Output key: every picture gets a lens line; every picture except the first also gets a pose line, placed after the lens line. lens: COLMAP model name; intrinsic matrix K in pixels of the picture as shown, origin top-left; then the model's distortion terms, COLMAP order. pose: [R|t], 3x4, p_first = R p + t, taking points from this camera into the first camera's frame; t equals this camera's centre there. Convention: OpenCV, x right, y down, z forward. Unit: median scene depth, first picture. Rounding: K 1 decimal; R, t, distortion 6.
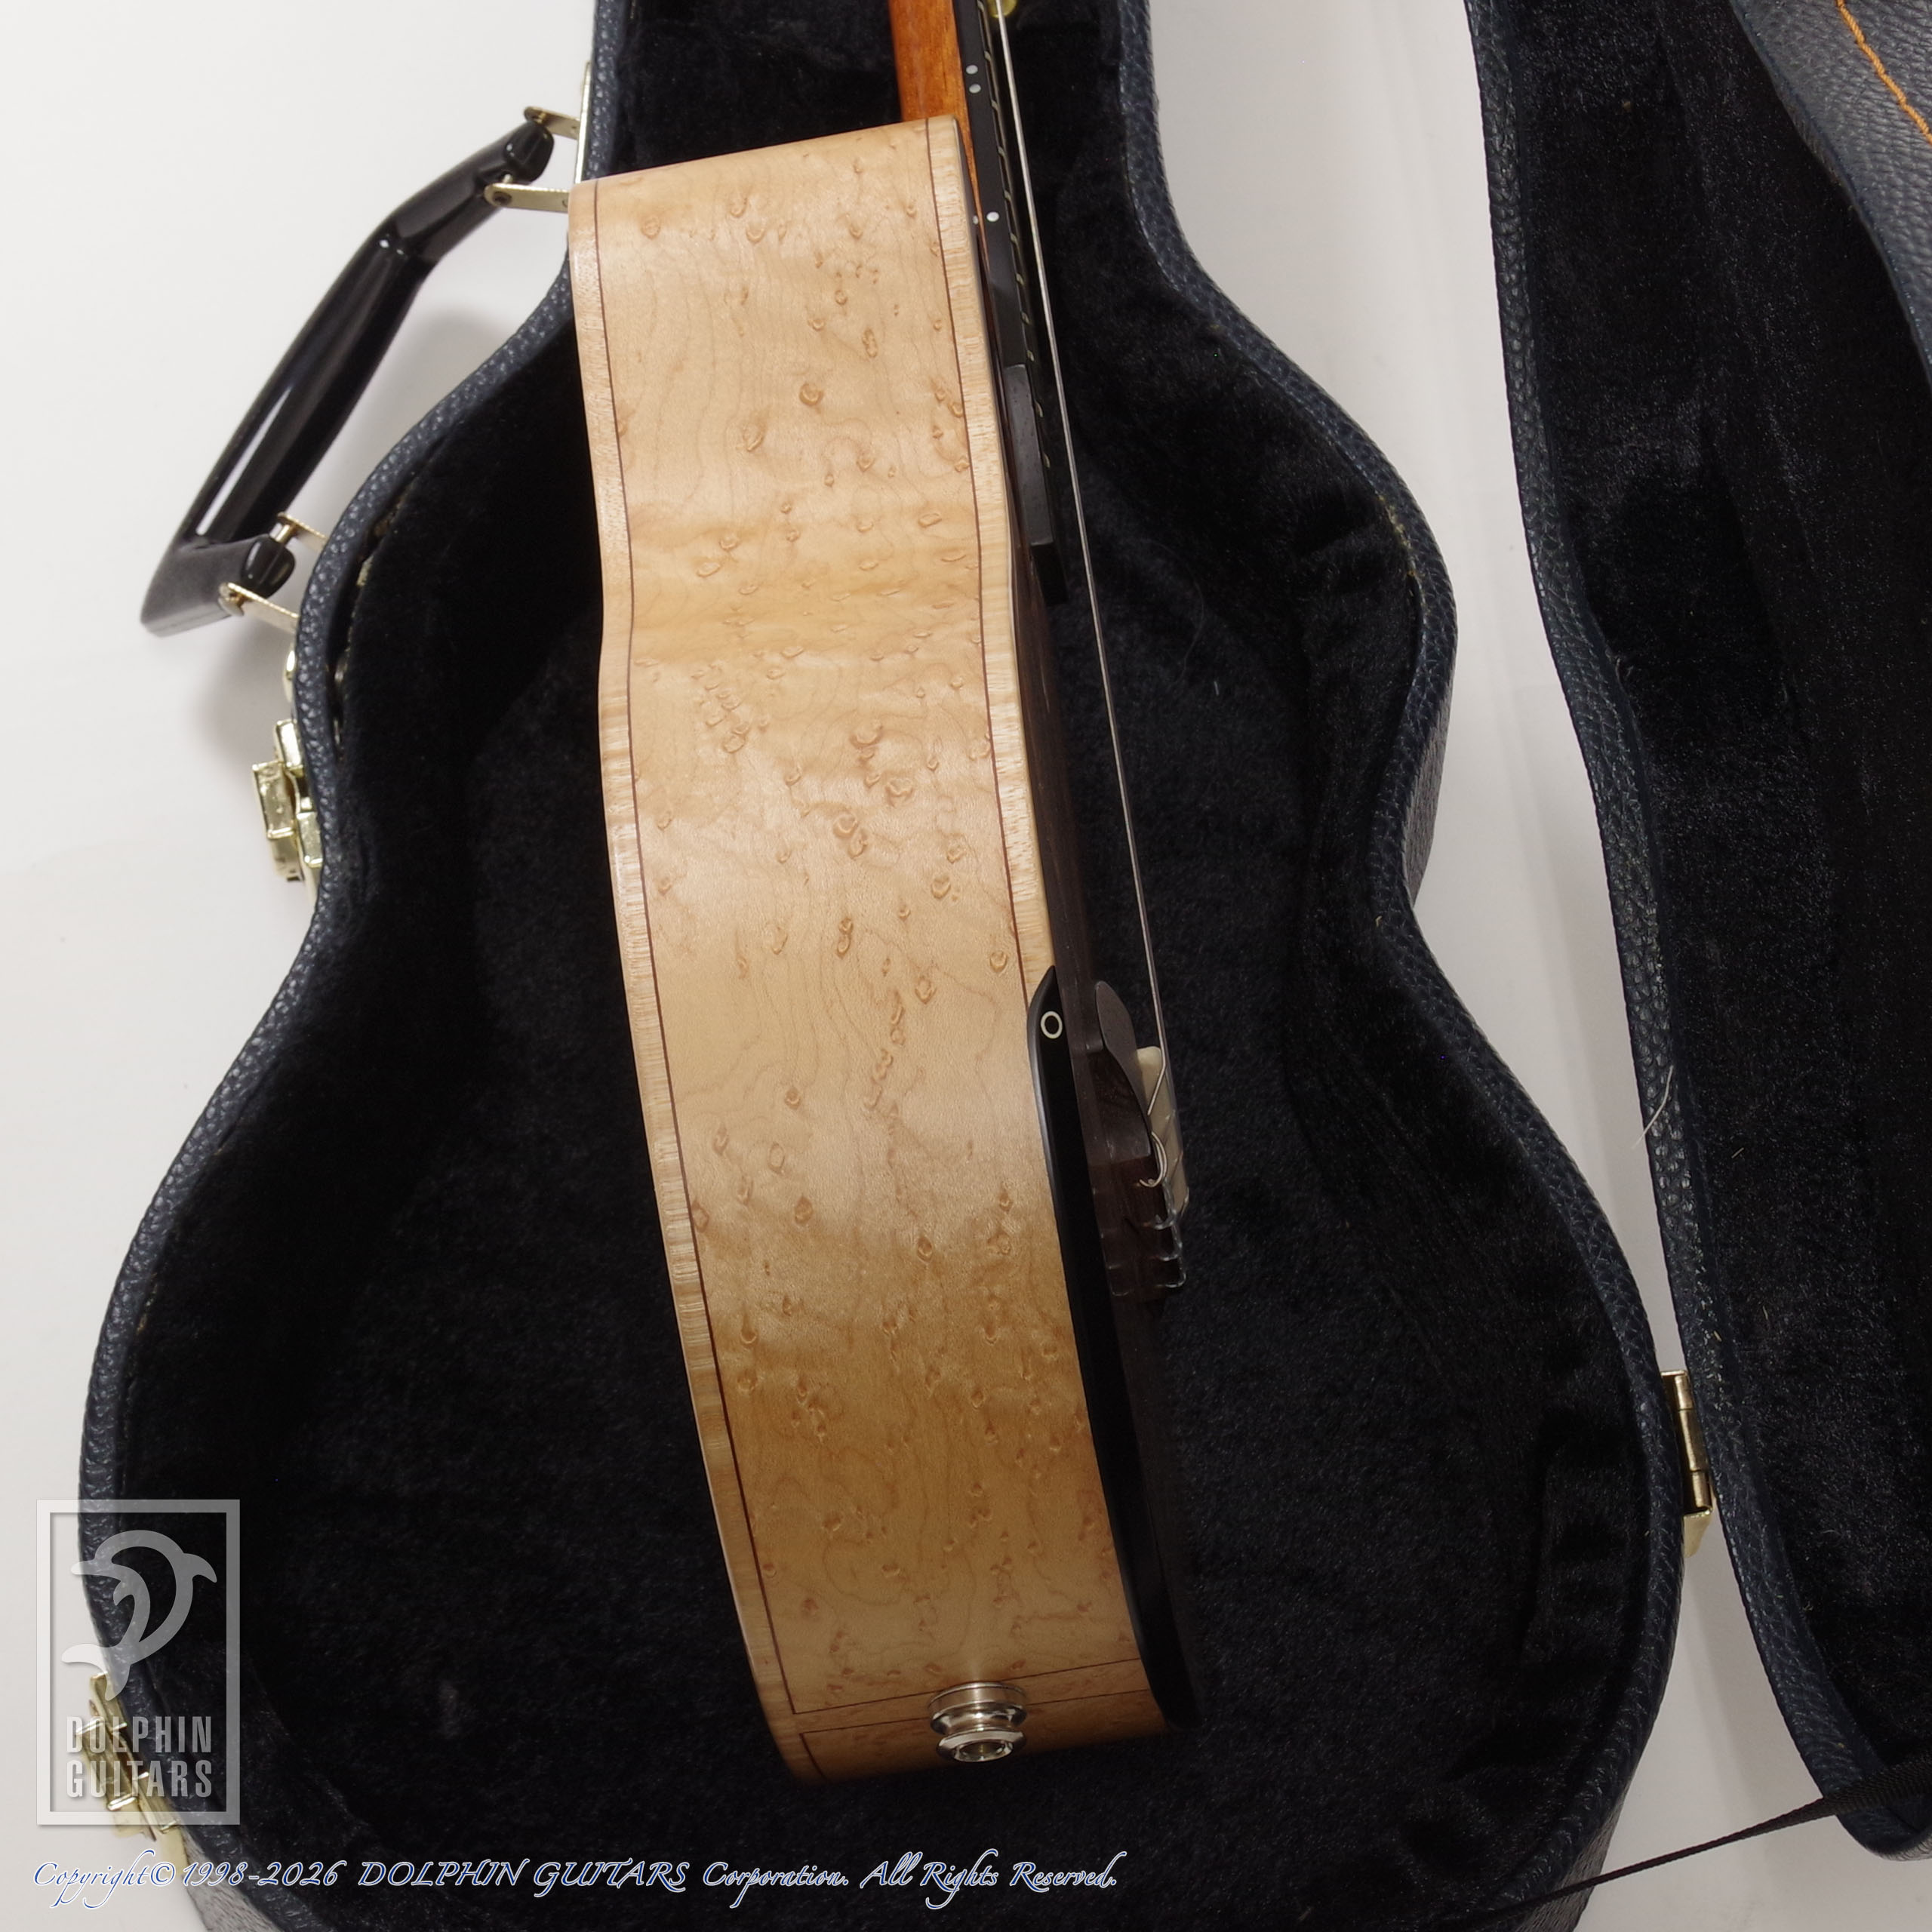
lens RADIAL K [[5927.4, 0, 750.7], [0, 5927.4, 935.6], [0, 0, 1]] dist [0.035989, 0.000000]
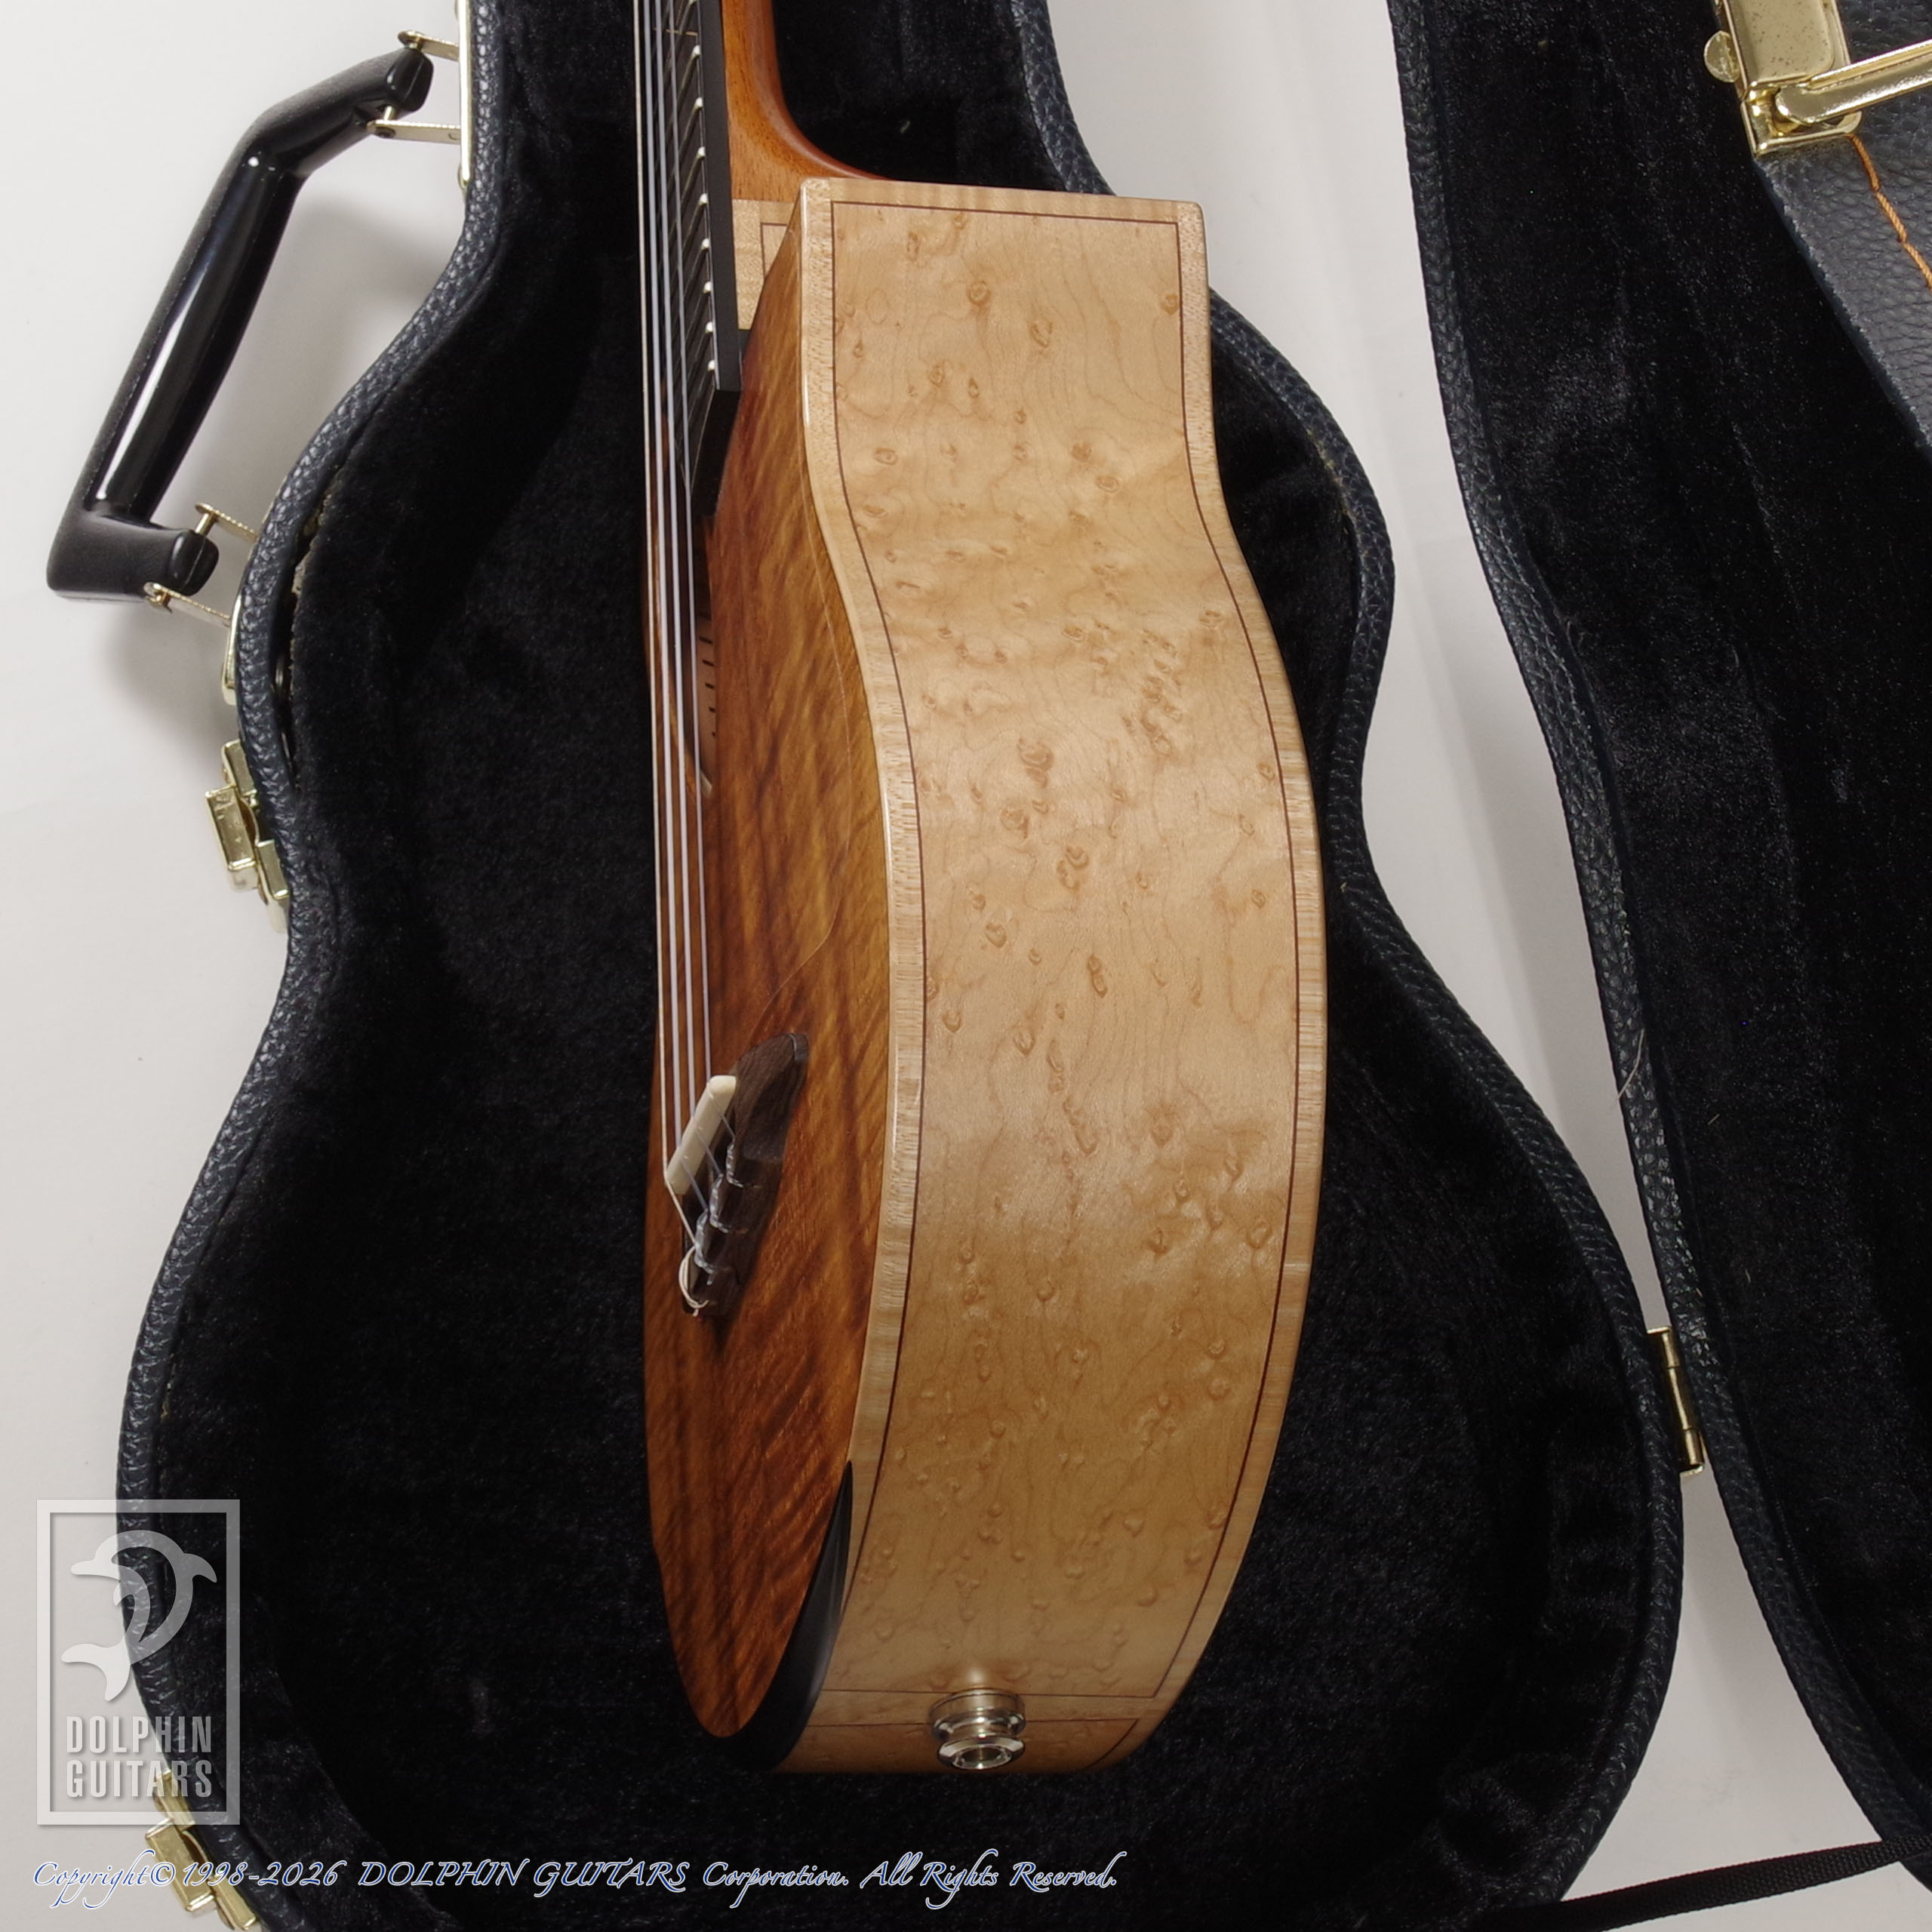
lens RADIAL K [[5571.4, 0, 940.2], [0, 5571.4, 833.6], [0, 0, 1]] dist [-0.022431, 0.000000]
pose [[0.990943, -0.076497, 0.110367, -0.066536], [0.055770, 0.982090, 0.179967, -0.185109], [-0.122157, -0.172182, 0.977462, 0.076861]]
